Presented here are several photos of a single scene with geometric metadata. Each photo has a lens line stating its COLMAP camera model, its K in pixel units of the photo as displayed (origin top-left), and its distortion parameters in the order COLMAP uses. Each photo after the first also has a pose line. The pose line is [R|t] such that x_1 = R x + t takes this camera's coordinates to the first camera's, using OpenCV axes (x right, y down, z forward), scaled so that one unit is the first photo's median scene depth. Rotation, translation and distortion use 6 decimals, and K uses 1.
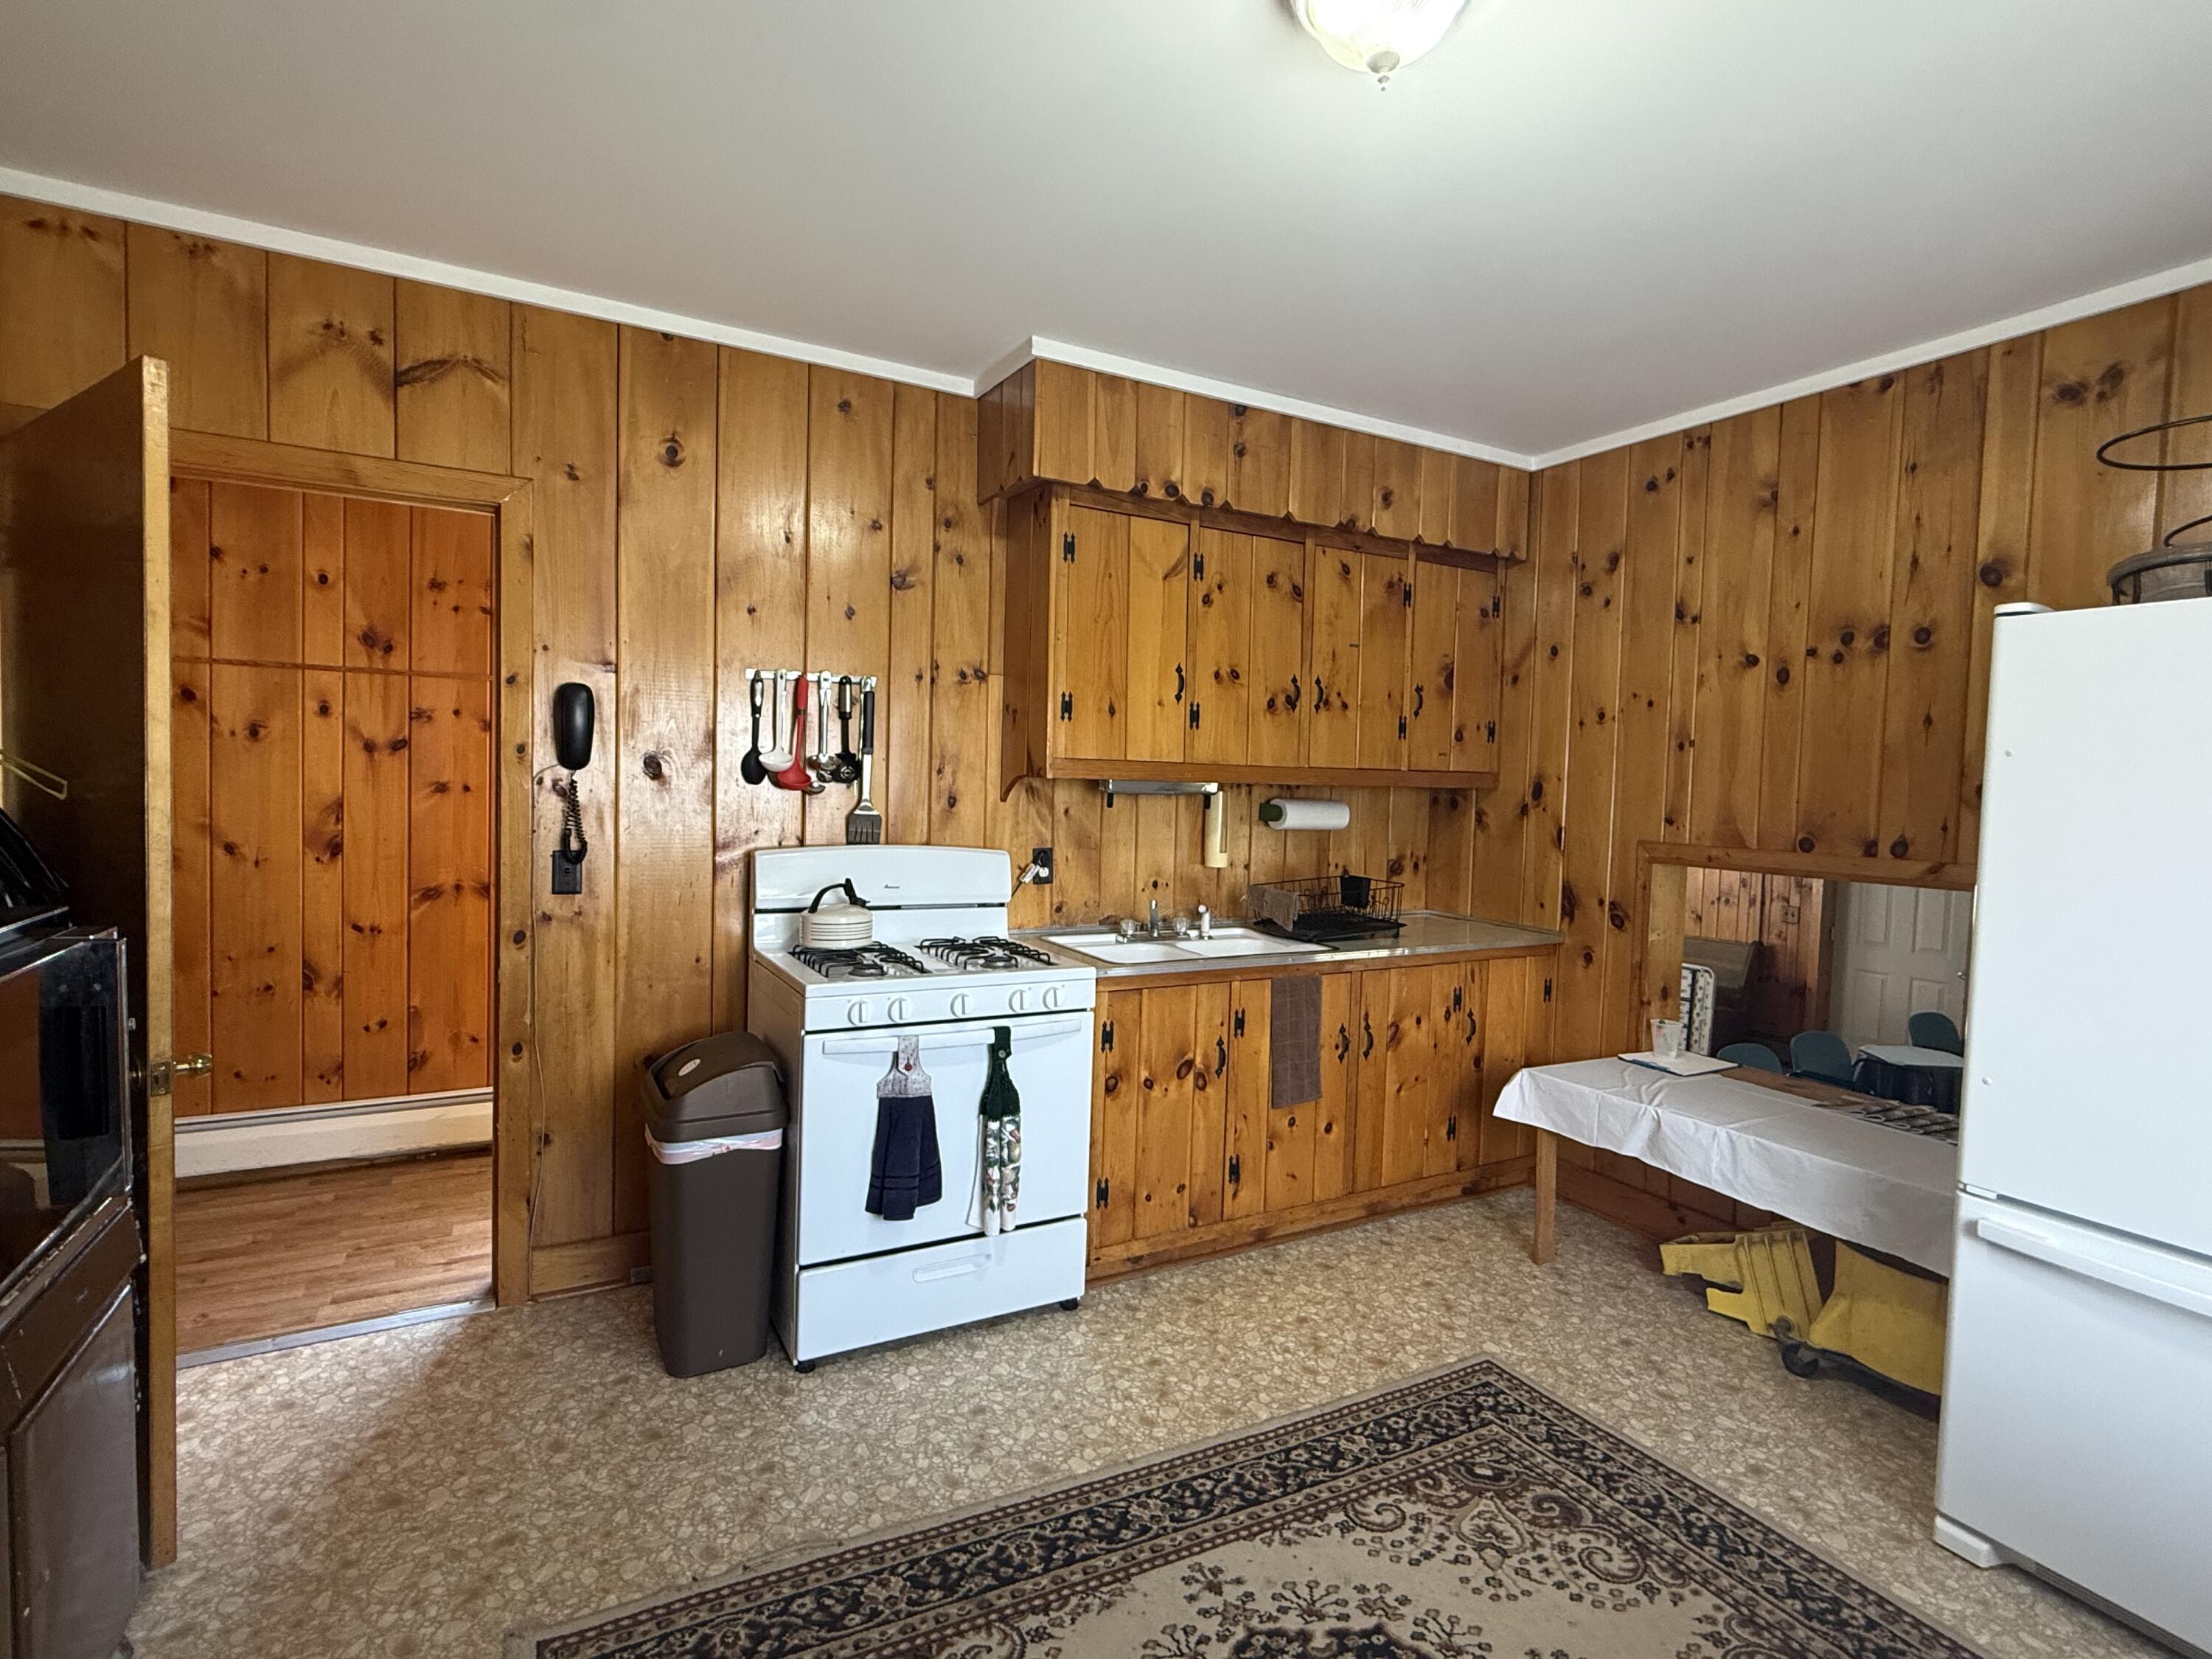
lens RADIAL K [[1084.2, 0, 1106.0], [0, 1084.2, 829.5], [0, 0, 1]] dist [-0.003119, -0.000602]
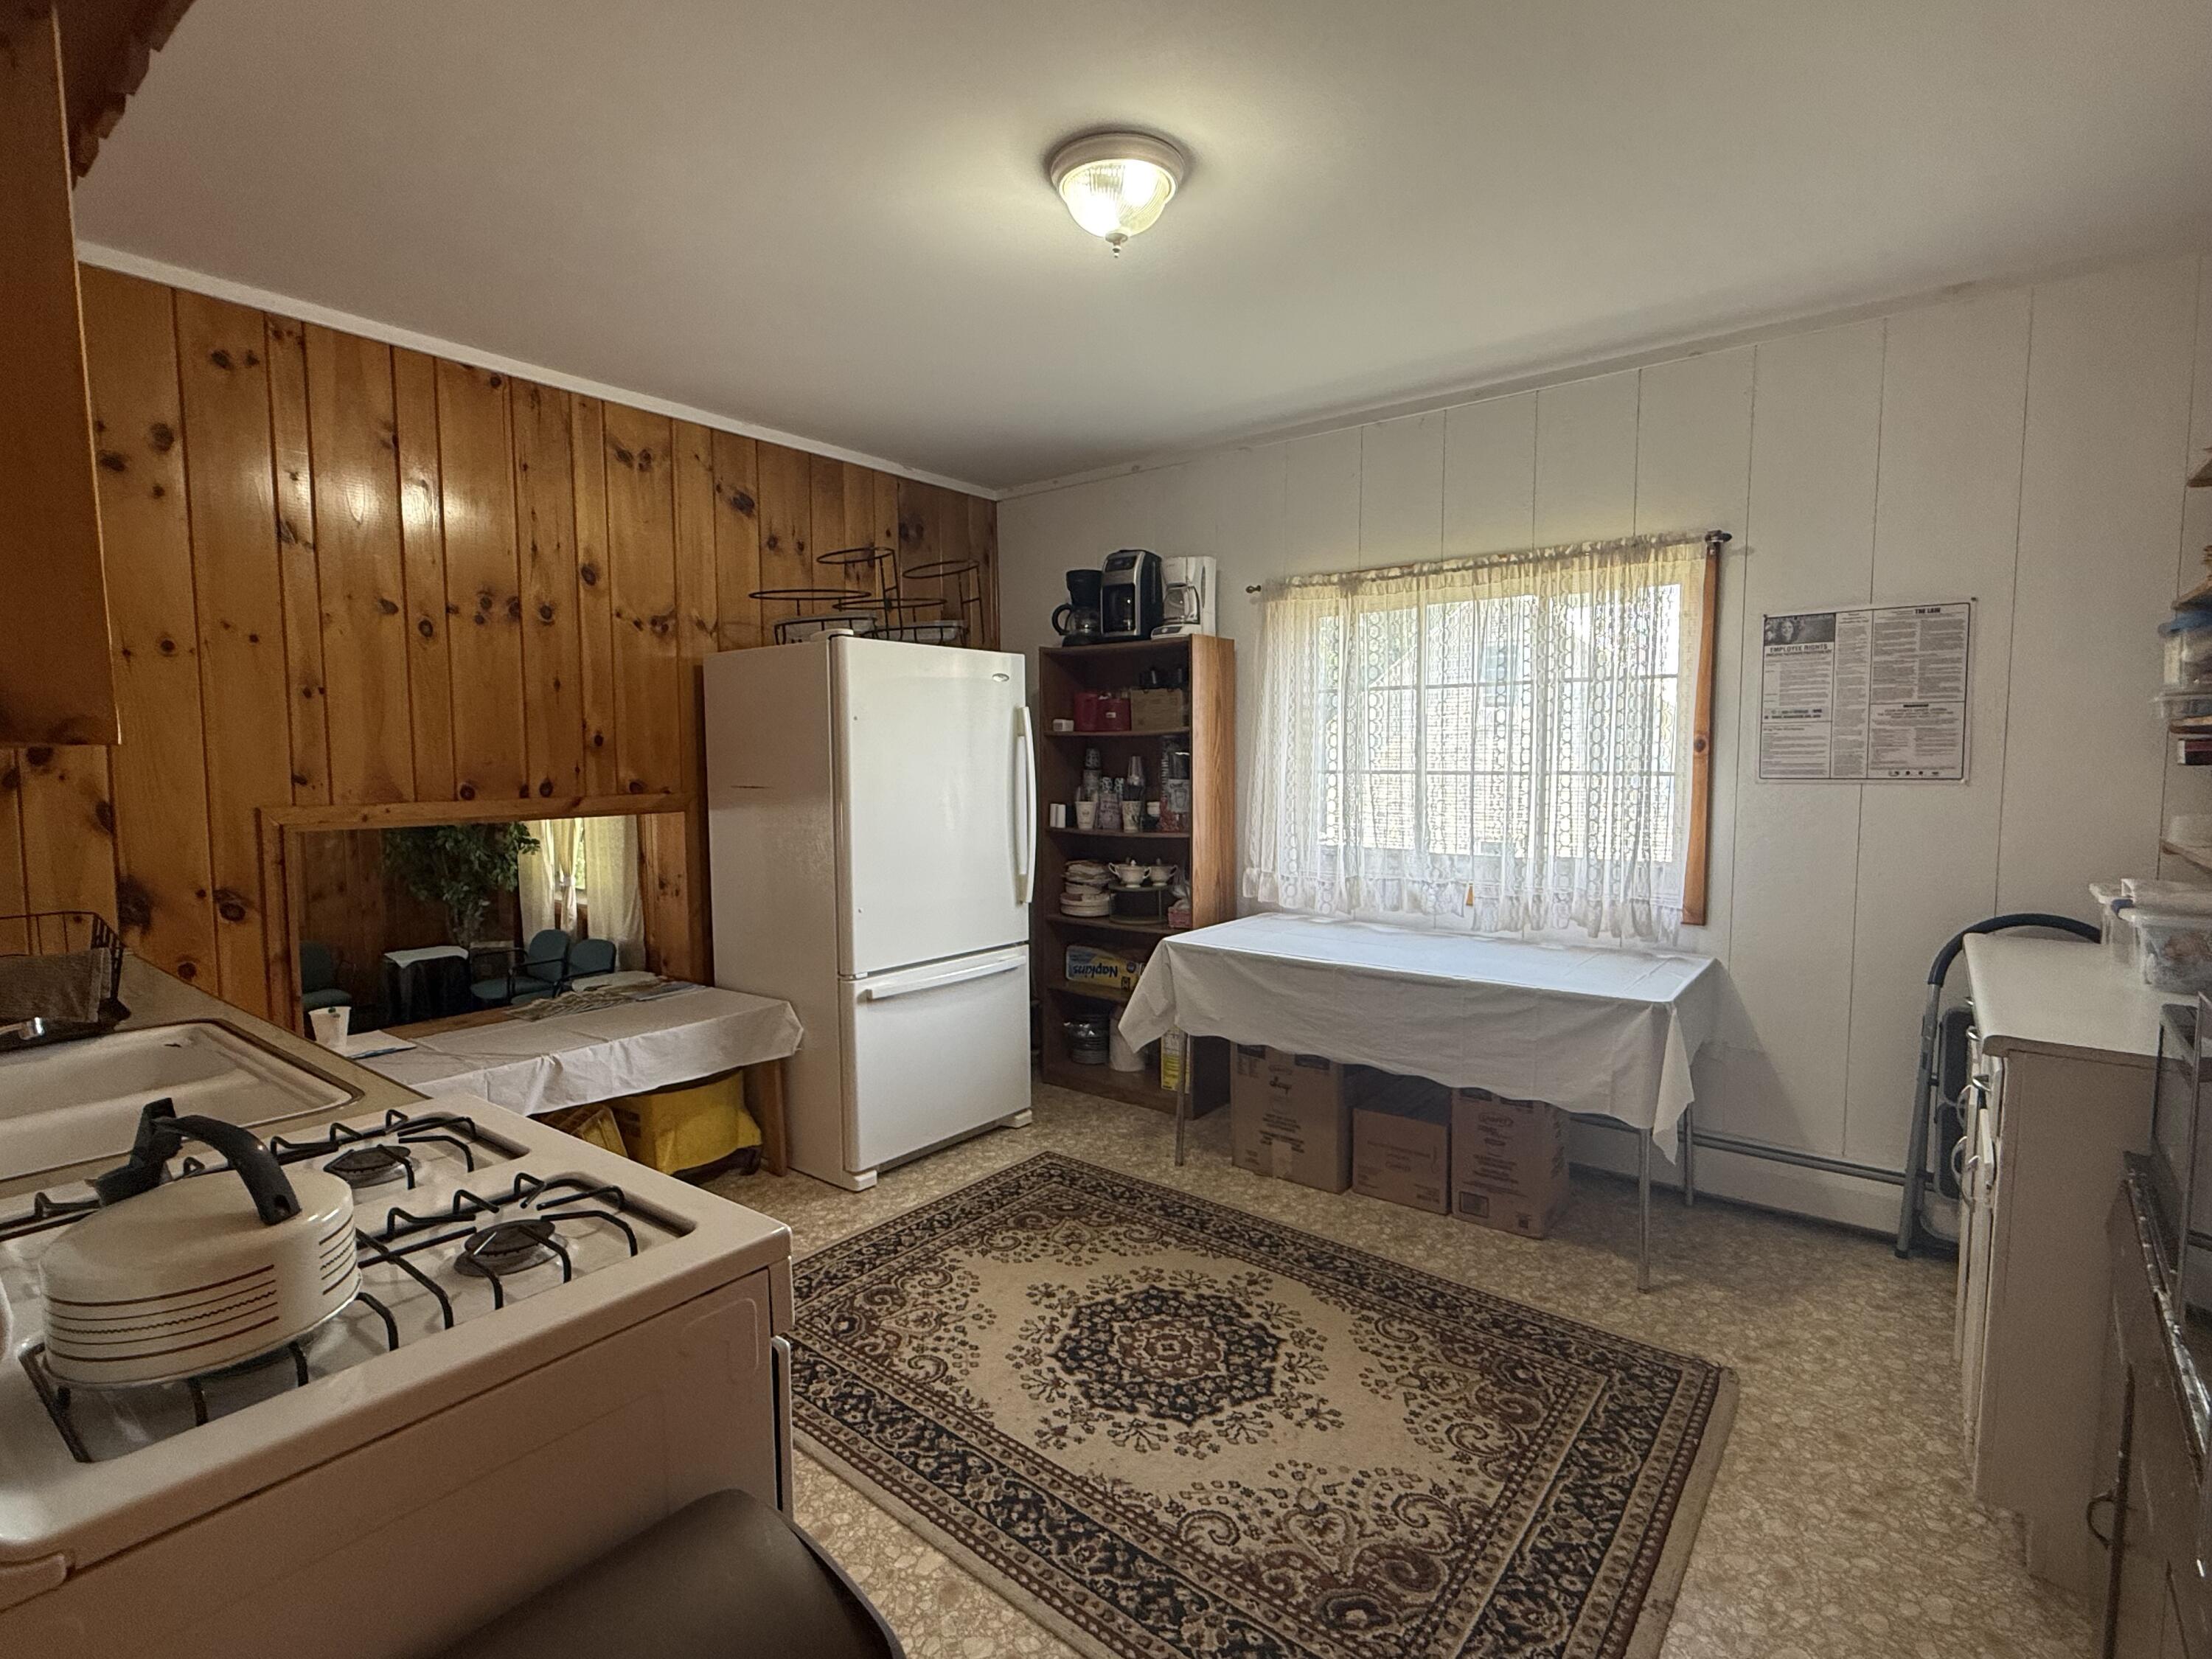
lens RADIAL K [[1083.5, 0, 1106.0], [0, 1083.5, 829.5], [0, 0, 1]] dist [0.001863, 0.000582]
pose [[-0.396618, -0.094066, 0.913152, -0.890212], [0.033234, 0.992613, 0.116686, -0.082713], [-0.917382, 0.076628, -0.390562, 1.296351]]
